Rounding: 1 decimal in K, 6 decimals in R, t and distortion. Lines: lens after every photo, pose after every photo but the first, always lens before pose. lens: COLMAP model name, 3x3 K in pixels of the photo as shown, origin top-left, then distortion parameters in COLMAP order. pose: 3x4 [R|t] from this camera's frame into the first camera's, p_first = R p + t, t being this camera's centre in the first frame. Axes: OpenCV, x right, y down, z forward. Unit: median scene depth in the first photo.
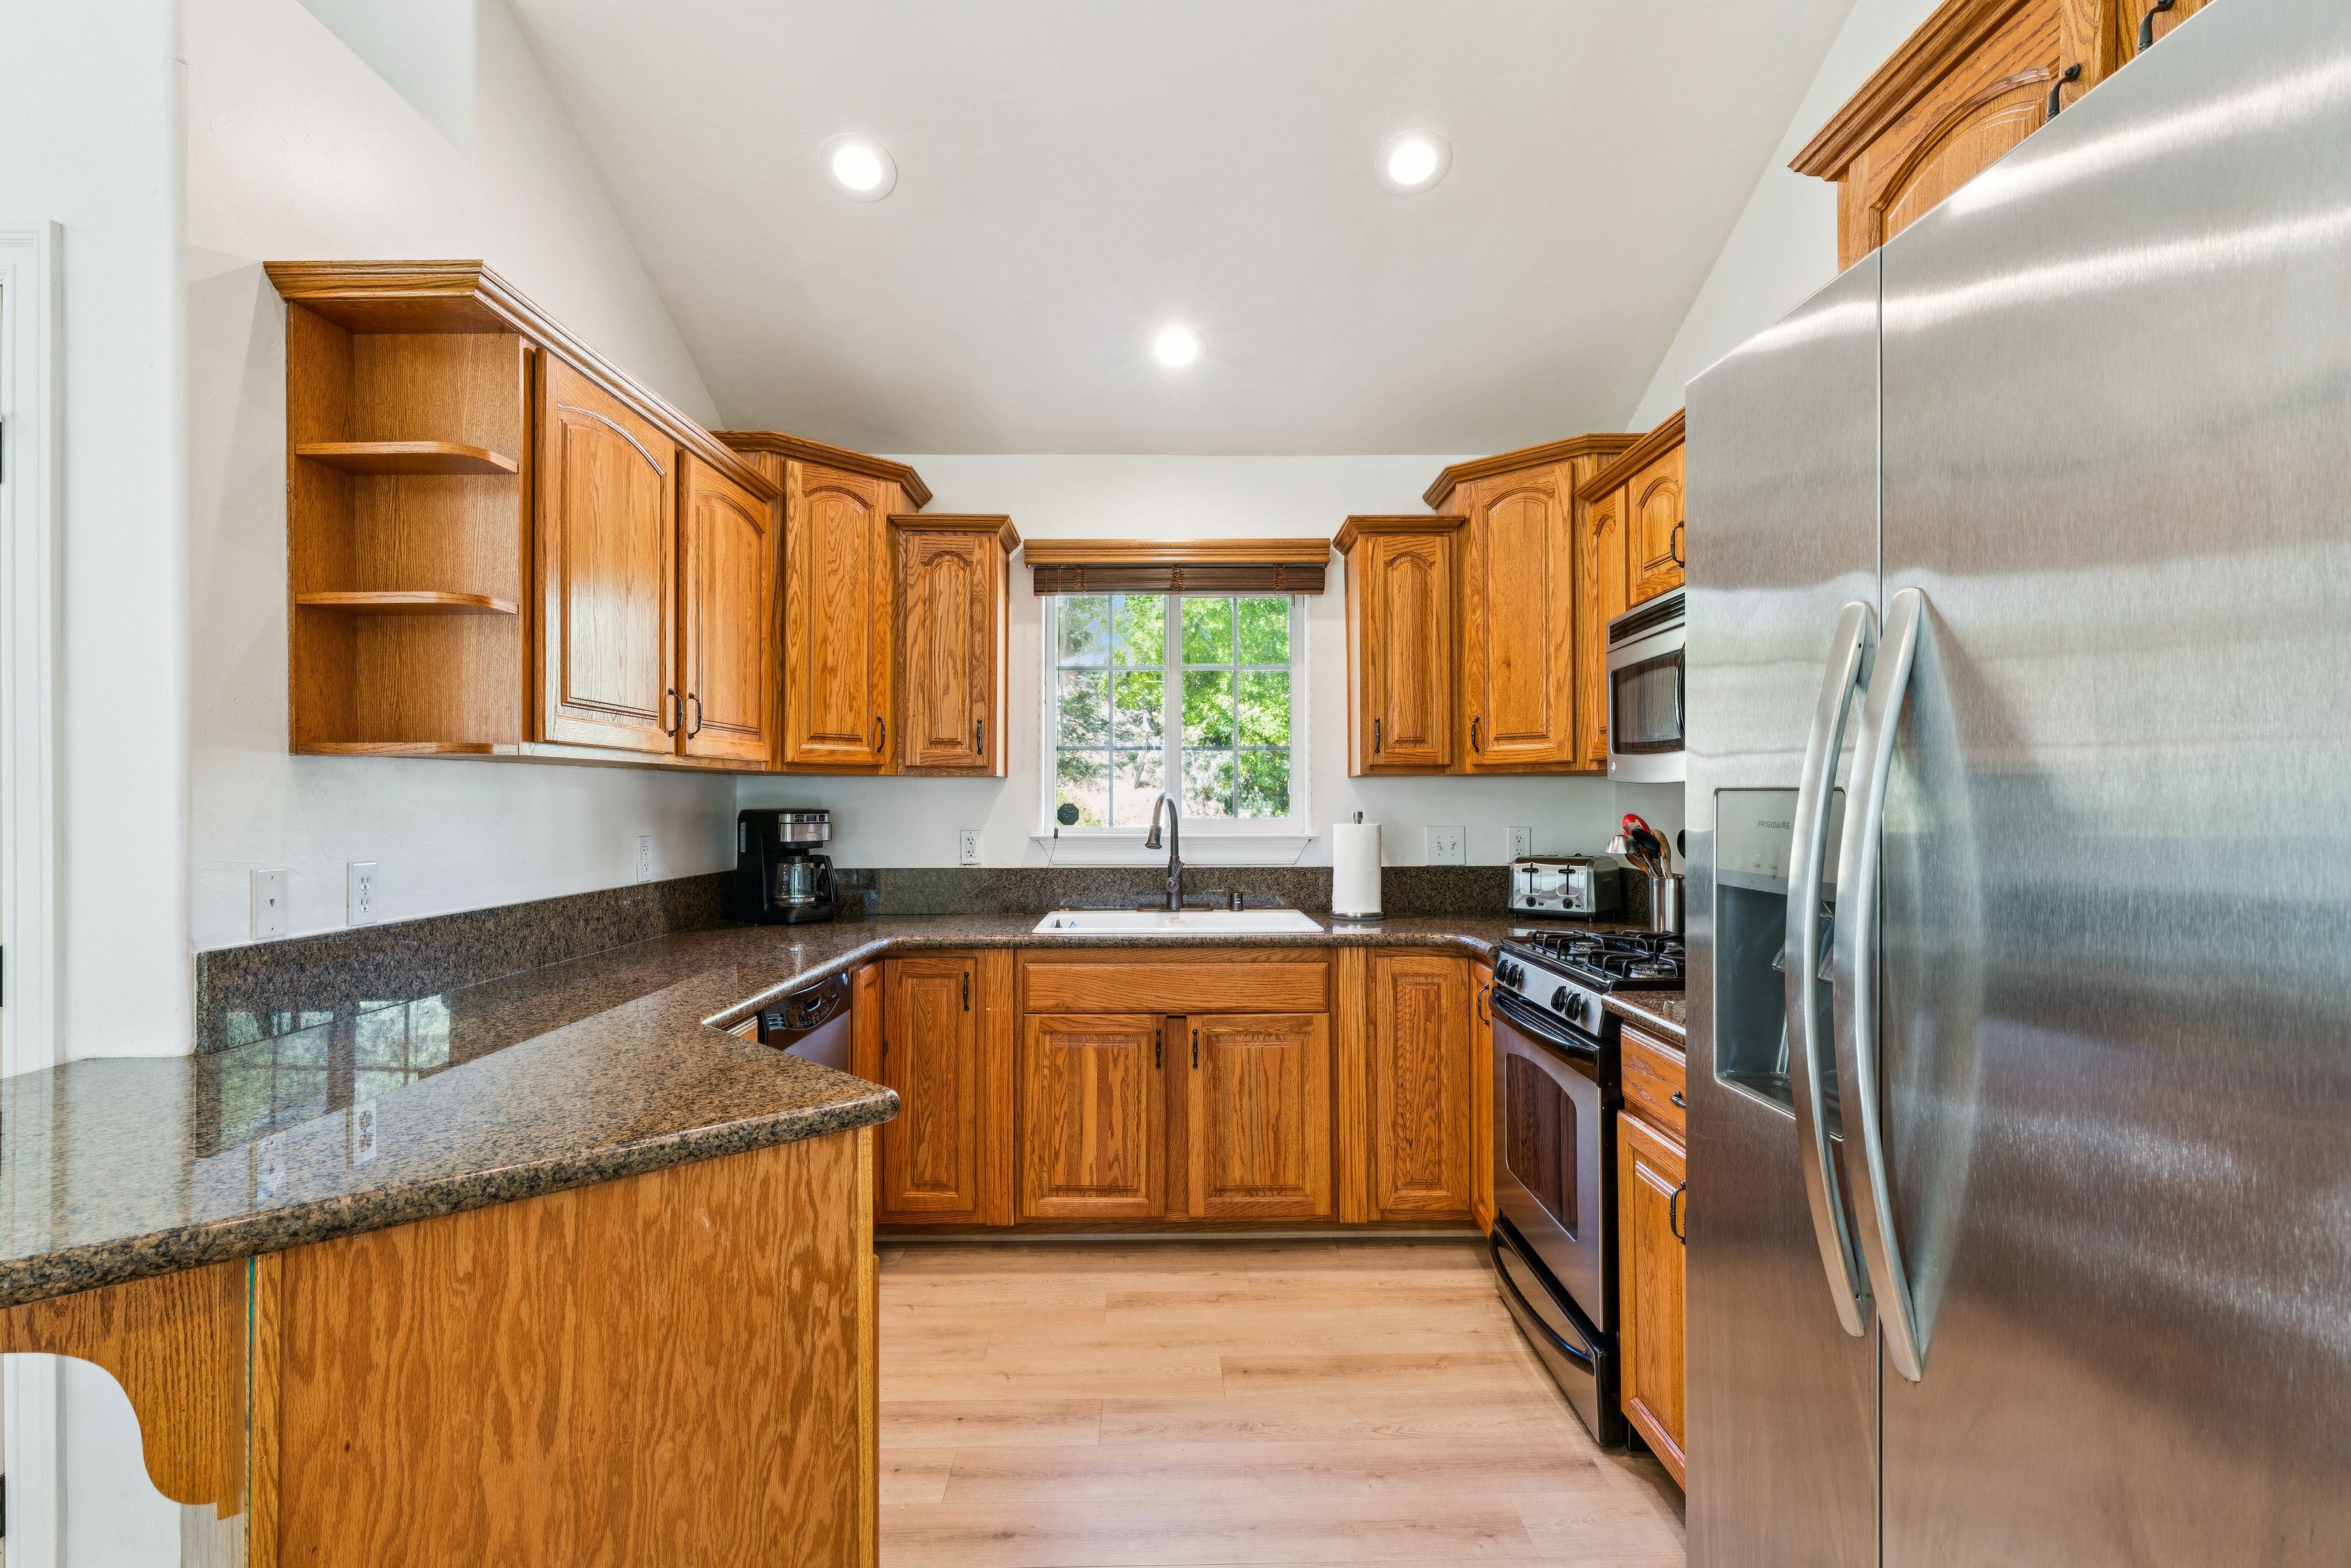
lens RADIAL K [[1113.1, 0, 1184.4], [0, 1113.1, 795.6], [0, 0, 1]] dist [-0.011307, 0.000099]
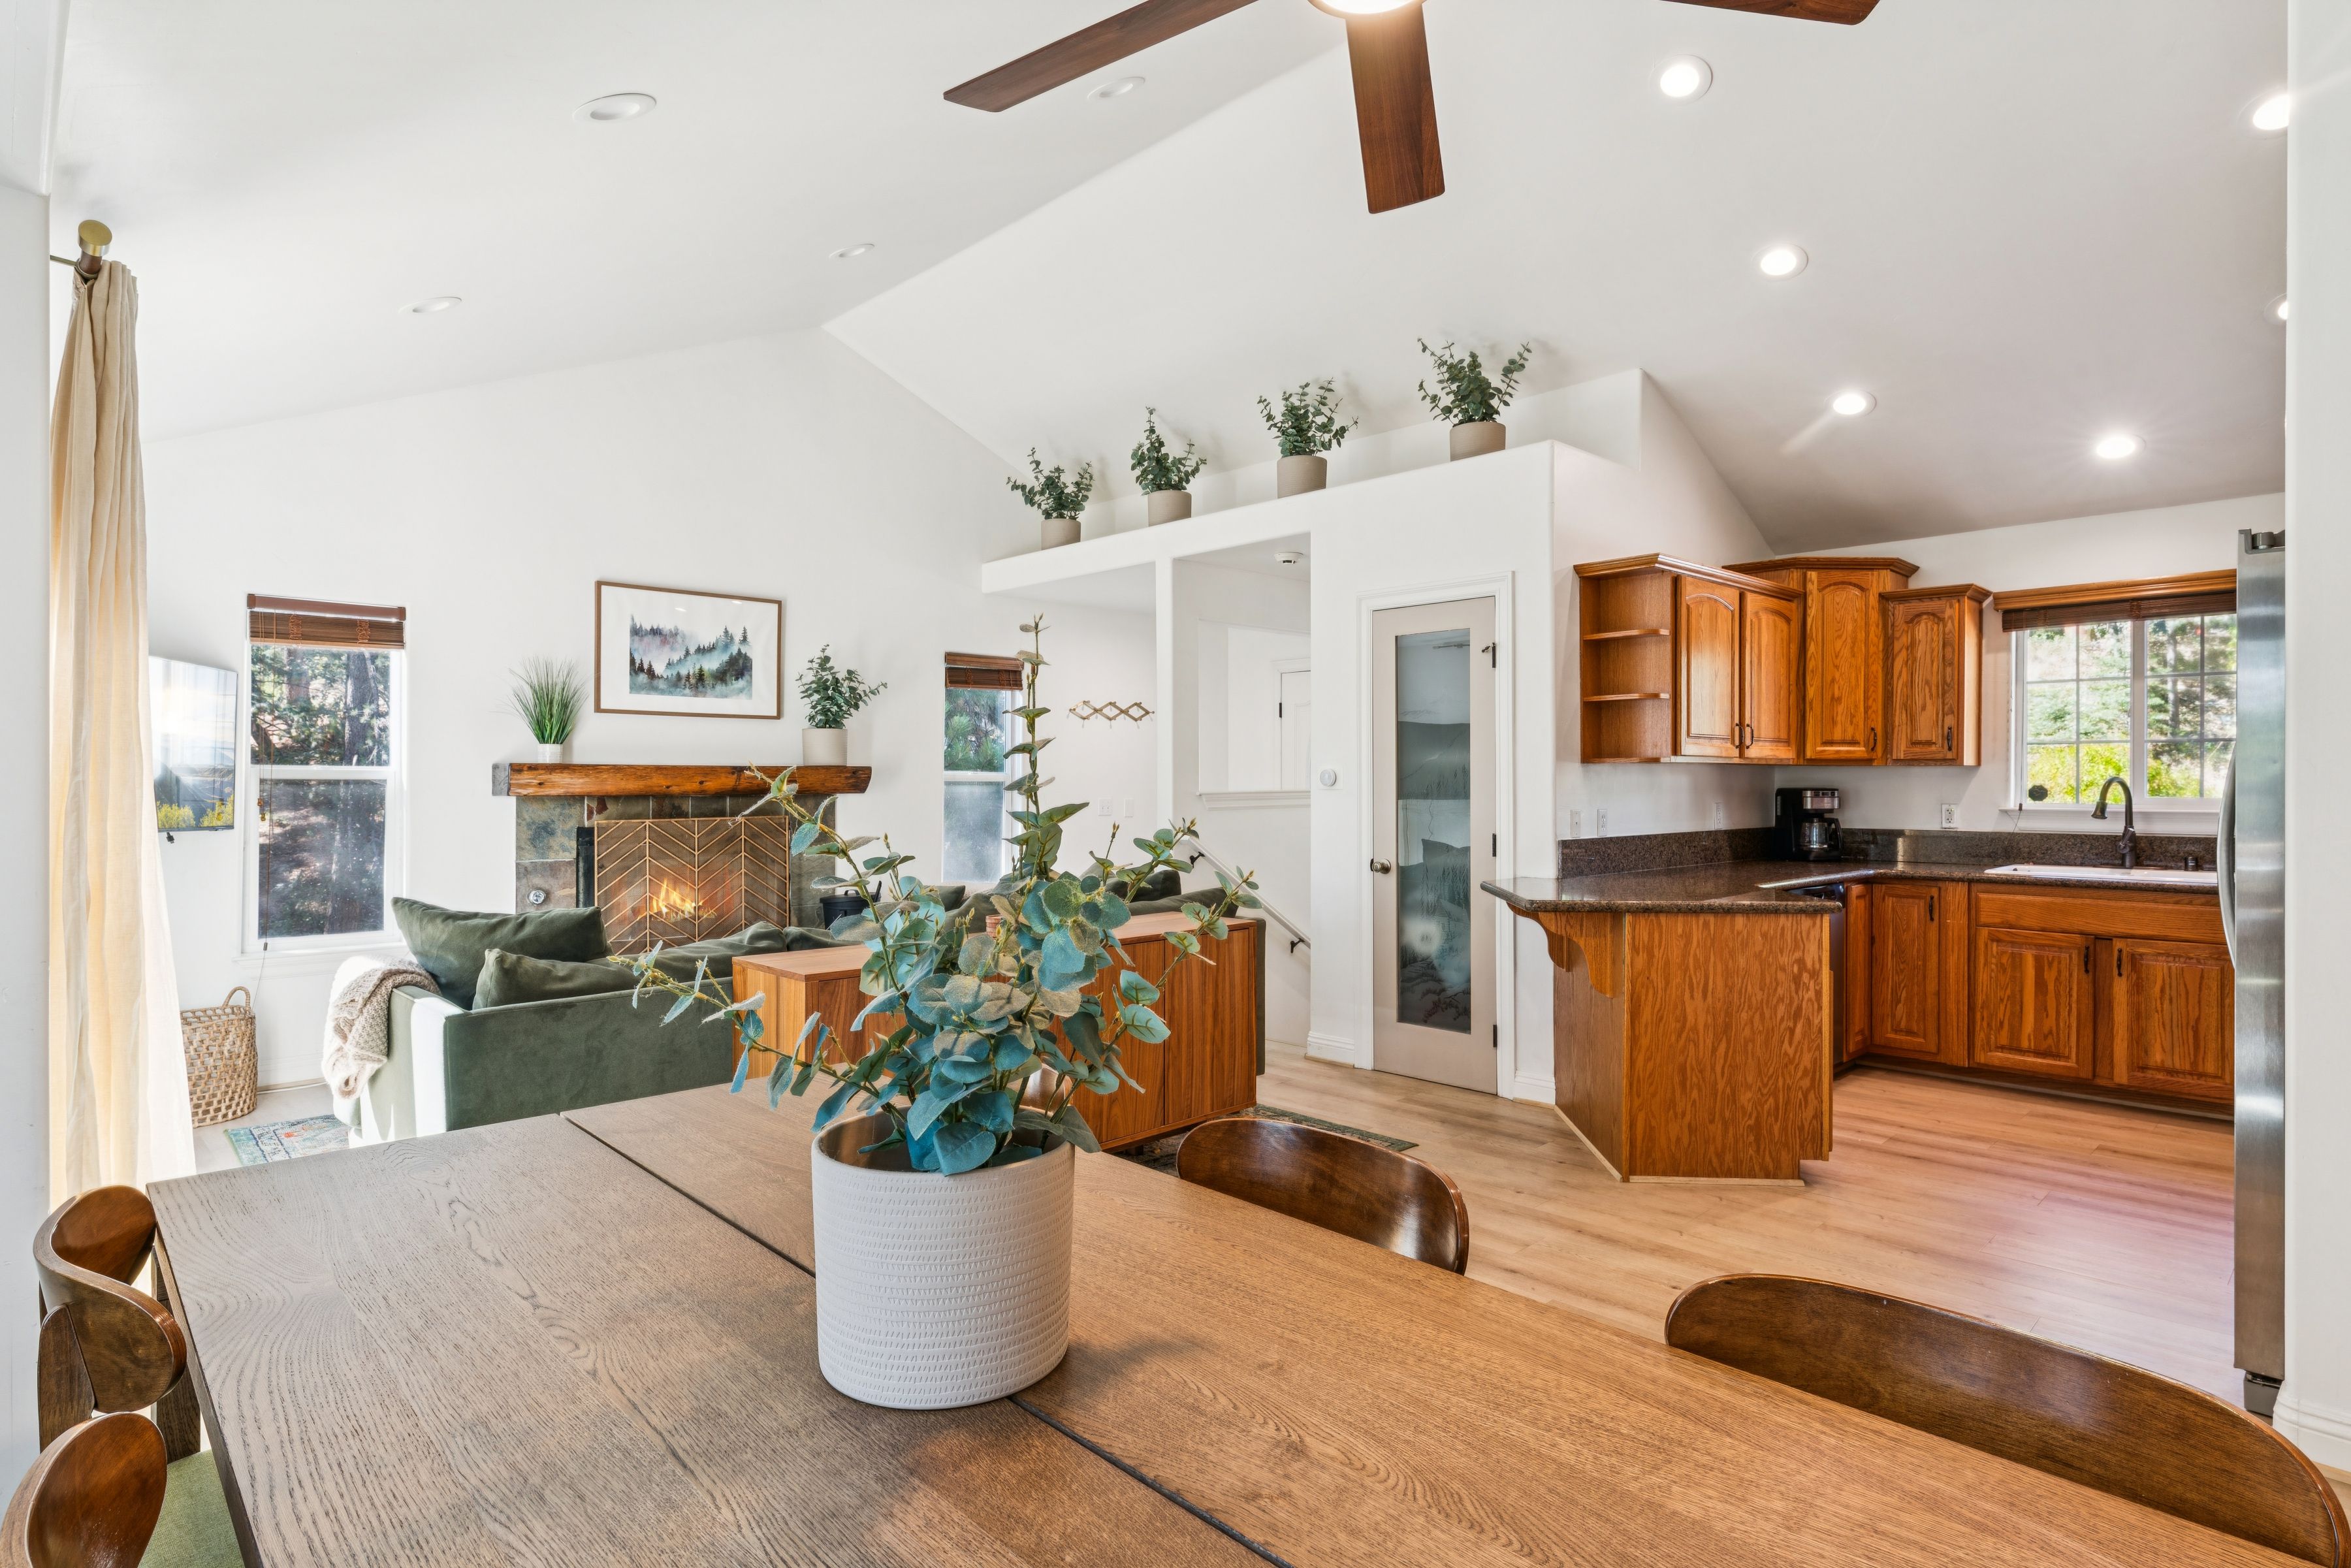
lens RADIAL K [[1193.3, 0, 1170.7], [0, 1193.3, 783.4], [0, 0, 1]] dist [0.006760, 0.000591]
pose [[0.656520, 0.003045, -0.754302, 0.357880], [0.002420, 0.999978, 0.006144, -0.007314], [0.754305, -0.005859, 0.656498, -0.866985]]
